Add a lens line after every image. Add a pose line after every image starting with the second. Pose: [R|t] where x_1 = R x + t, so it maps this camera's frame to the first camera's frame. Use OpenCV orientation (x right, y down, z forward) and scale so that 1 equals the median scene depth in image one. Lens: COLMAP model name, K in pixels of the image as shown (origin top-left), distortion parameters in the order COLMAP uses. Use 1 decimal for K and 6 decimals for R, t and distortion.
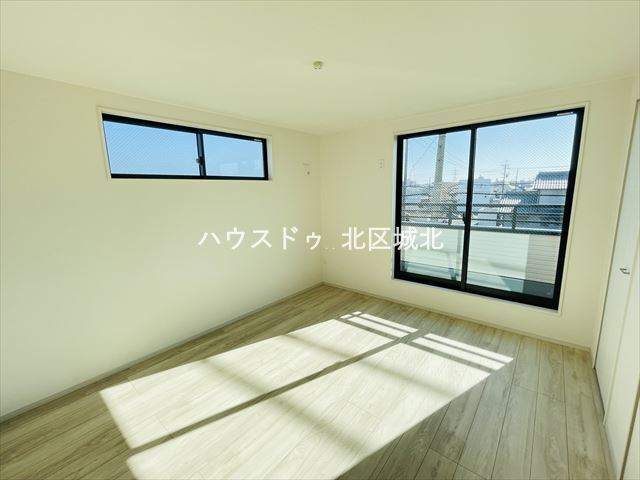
lens RADIAL K [[276.7, 0, 320.0], [0, 276.7, 240.0], [0, 0, 1]] dist [-0.000145, -0.000033]
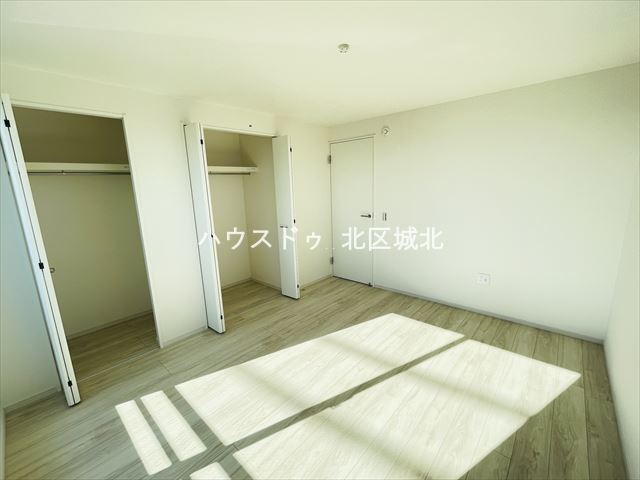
lens RADIAL K [[276.7, 0, 320.0], [0, 276.7, 240.0], [0, 0, 1]] dist [-0.000145, -0.000033]
pose [[-0.997454, 0.055201, 0.045138, 0.048972], [0.068057, 0.925895, 0.371600, -0.307355], [-0.021280, 0.373727, -0.927295, 1.726152]]
